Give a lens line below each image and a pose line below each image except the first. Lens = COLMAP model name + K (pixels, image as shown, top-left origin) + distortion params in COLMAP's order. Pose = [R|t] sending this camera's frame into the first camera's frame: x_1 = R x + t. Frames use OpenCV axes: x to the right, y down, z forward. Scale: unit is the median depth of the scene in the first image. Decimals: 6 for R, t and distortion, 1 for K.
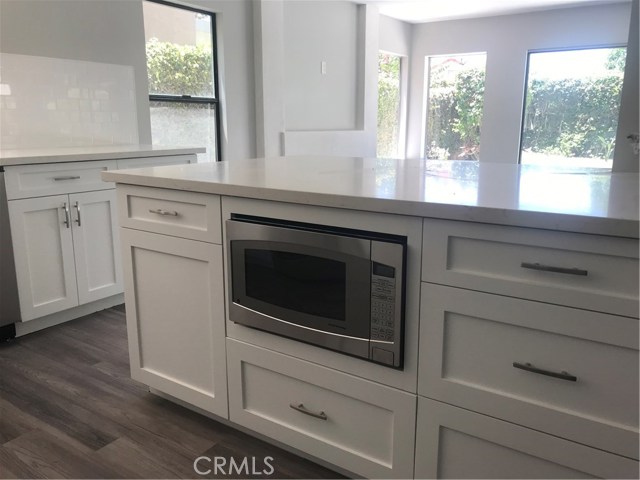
lens RADIAL K [[524.4, 0, 321.2], [0, 524.4, 233.4], [0, 0, 1]] dist [-0.001709, -0.008401]
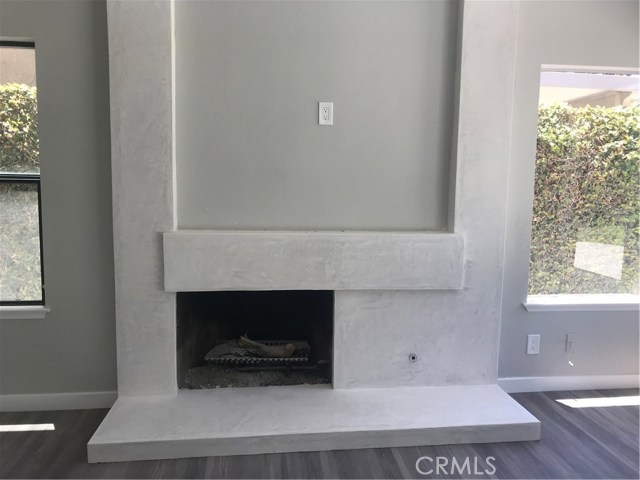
lens RADIAL K [[538.2, 0, 339.5], [0, 538.2, 237.9], [0, 0, 1]] dist [0.001301, -0.002514]
pose [[0.670437, 0.091106, -0.736351, 0.528102], [-0.169822, 0.984930, -0.032759, -0.223727], [0.722270, 0.147012, 0.675806, 0.833212]]
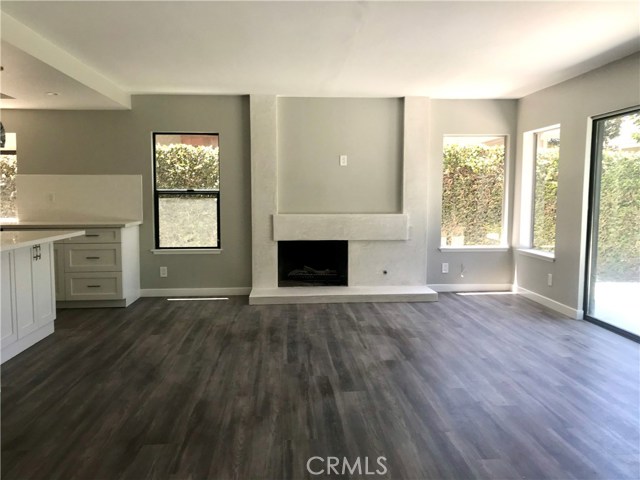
lens RADIAL K [[526.0, 0, 328.2], [0, 526.0, 232.3], [0, 0, 1]] dist [0.027204, -0.010031]
pose [[0.624315, 0.053407, -0.779345, 1.118944], [-0.158912, 0.985482, -0.059768, -0.108036], [0.764839, 0.161162, 0.623738, 0.351087]]
